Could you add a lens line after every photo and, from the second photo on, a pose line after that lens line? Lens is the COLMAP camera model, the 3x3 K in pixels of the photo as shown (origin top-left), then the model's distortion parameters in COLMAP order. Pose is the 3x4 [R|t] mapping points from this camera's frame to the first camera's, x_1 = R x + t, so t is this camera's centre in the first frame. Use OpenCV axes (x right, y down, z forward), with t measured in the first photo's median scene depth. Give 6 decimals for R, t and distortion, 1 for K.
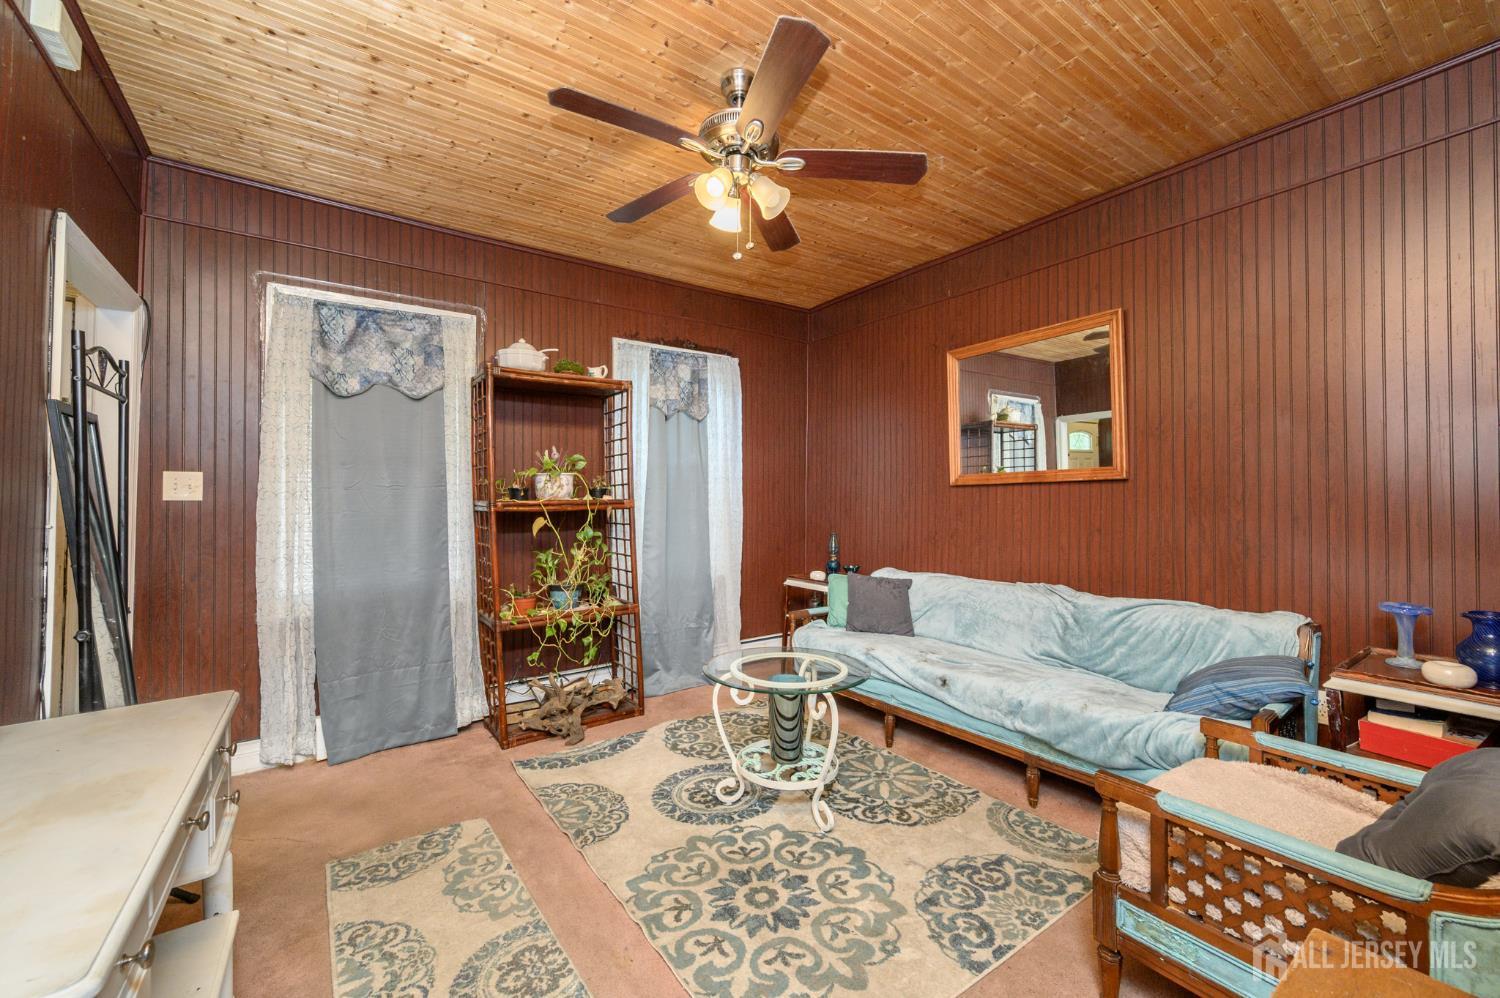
lens RADIAL K [[594.0, 0, 748.7], [0, 594.0, 498.3], [0, 0, 1]] dist [0.001300, 0.000093]
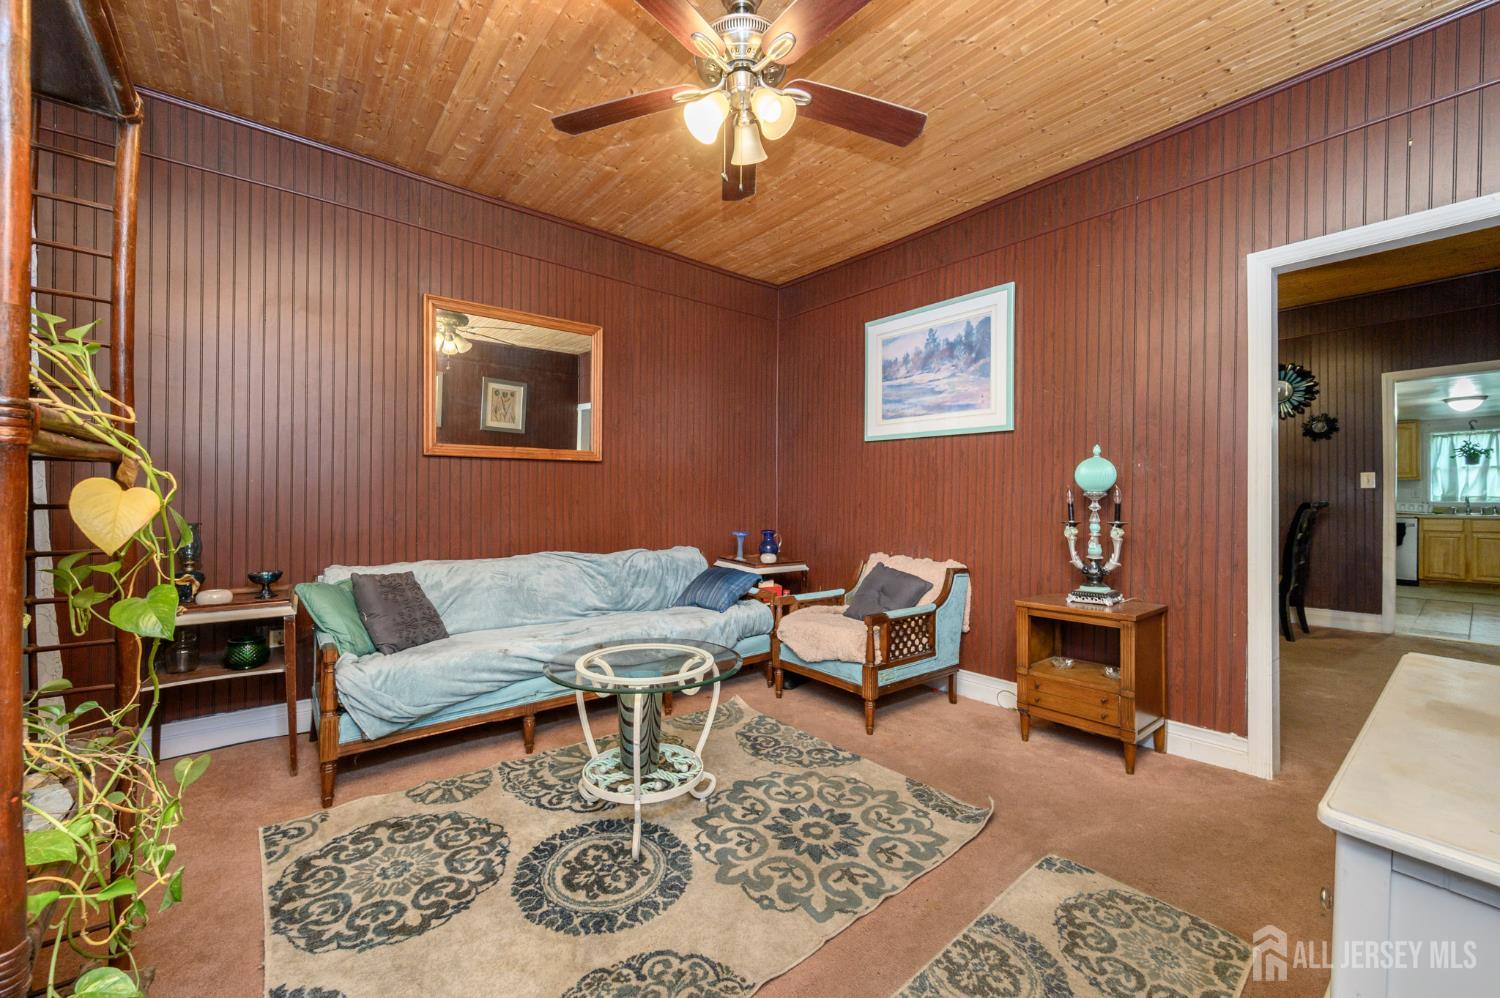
lens RADIAL K [[594.0, 0, 748.7], [0, 594.0, 498.3], [0, 0, 1]] dist [0.001300, 0.000093]
pose [[-0.062646, -0.002670, 0.998032, -1.034048], [-0.018804, 0.999822, 0.001494, 0.061249], [-0.997859, -0.018674, -0.062685, 1.178230]]
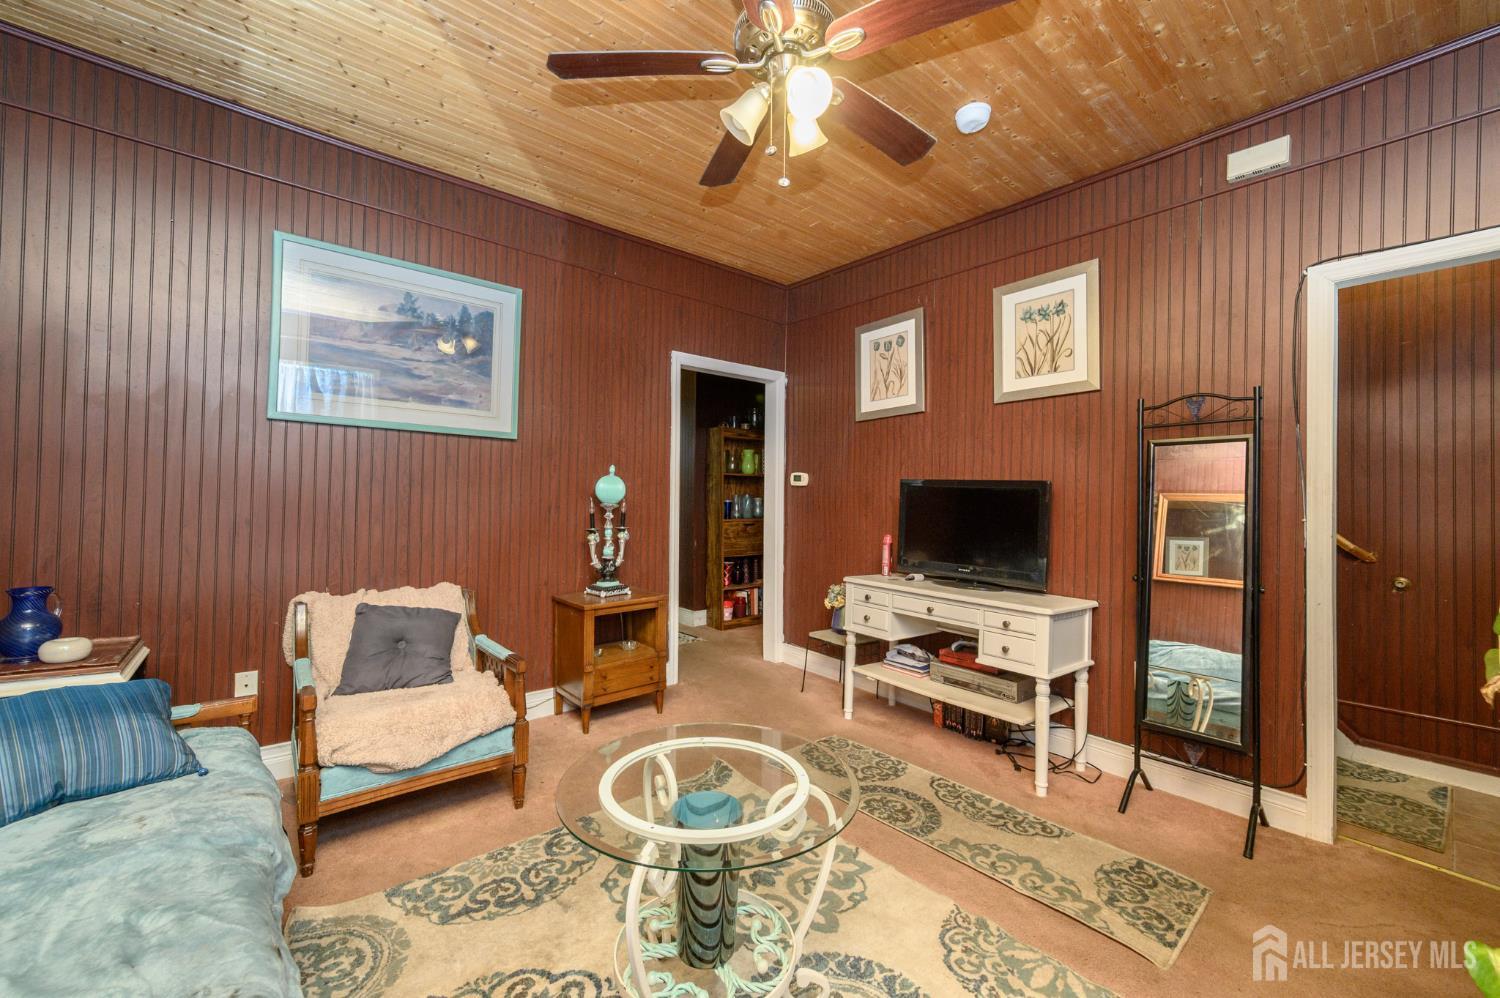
lens RADIAL K [[592.4, 0, 745.2], [0, 592.4, 493.7], [0, 0, 1]] dist [0.000258, -0.000040]
pose [[-0.996632, -0.015856, -0.080459, 0.104839], [-0.014332, 0.999707, -0.019490, 0.031329], [0.080745, -0.018271, -0.996567, 2.031927]]
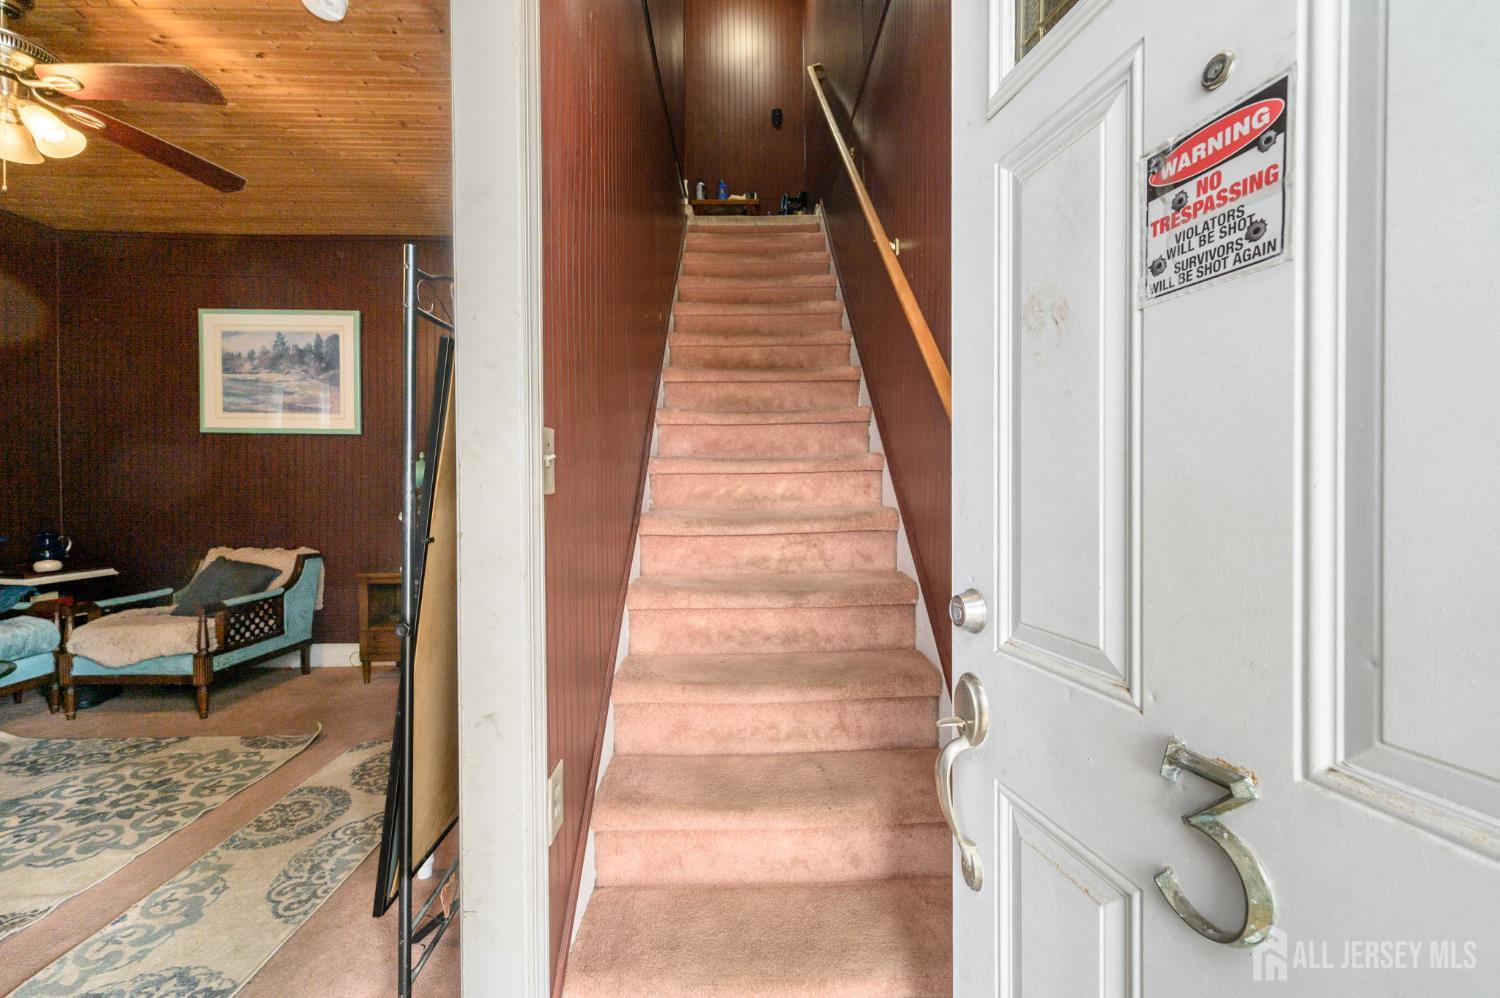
lens RADIAL K [[597.3, 0, 746.7], [0, 597.3, 494.7], [0, 0, 1]] dist [0.000787, 0.000385]
pose [[-0.823774, -0.009676, 0.566836, -1.641089], [-0.009012, 0.999951, 0.003974, 0.040917], [-0.566847, -0.001835, -0.823821, 1.259614]]
